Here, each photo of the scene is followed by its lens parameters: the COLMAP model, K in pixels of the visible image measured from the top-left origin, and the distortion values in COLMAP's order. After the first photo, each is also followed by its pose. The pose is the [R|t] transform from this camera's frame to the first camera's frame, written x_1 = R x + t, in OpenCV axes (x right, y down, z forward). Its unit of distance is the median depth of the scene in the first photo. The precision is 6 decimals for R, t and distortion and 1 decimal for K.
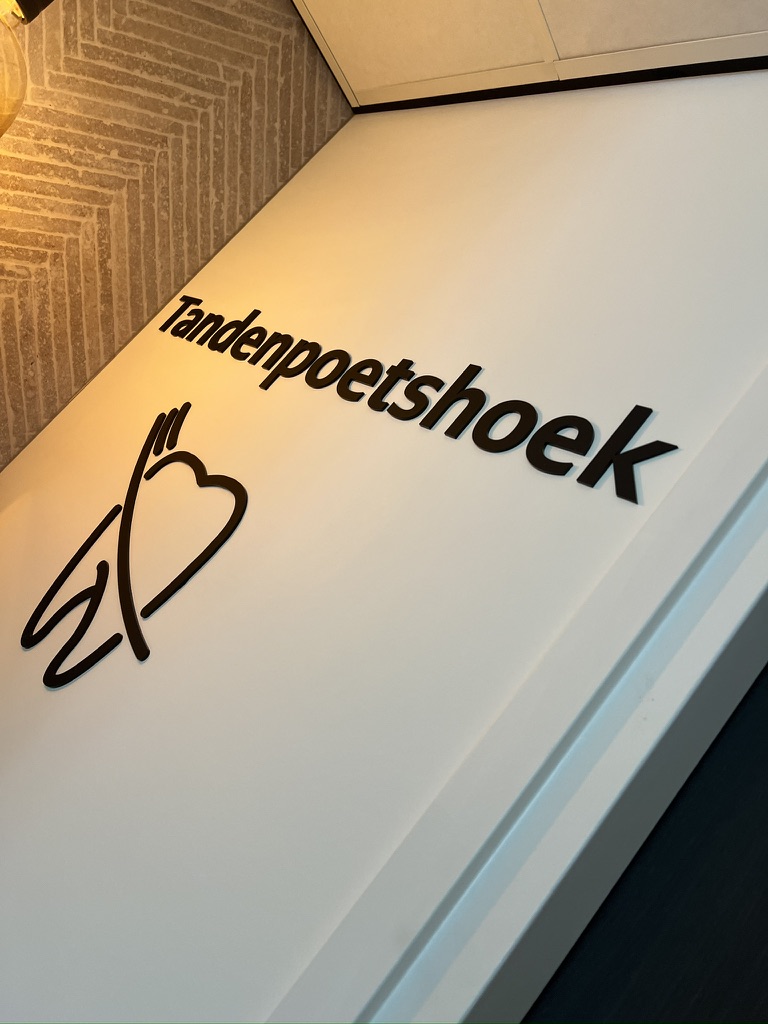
lens RADIAL K [[767.6, 0, 392.4], [0, 767.6, 503.8], [0, 0, 1]] dist [0.044456, -0.052567]
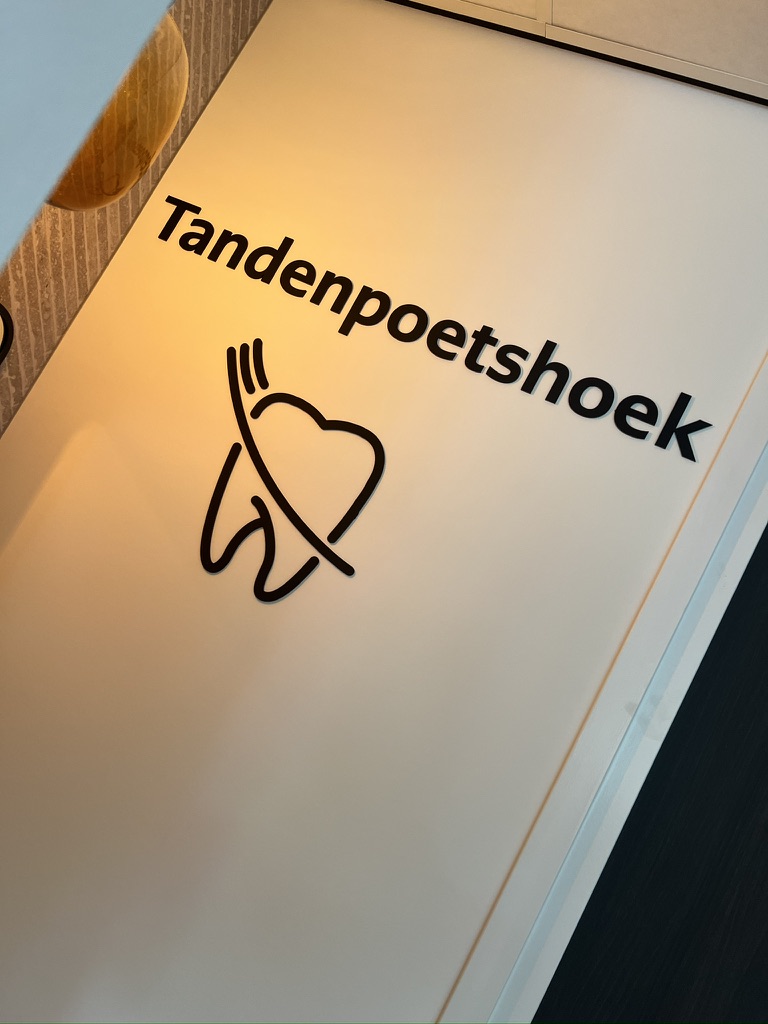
lens RADIAL K [[767.6, 0, 386.7], [0, 767.6, 506.2], [0, 0, 1]] dist [0.044456, -0.052567]
pose [[0.909087, -0.165214, 0.382447, -0.493779], [0.015569, 0.930836, 0.365105, -0.272631], [-0.416316, -0.325958, 0.848783, -0.115688]]
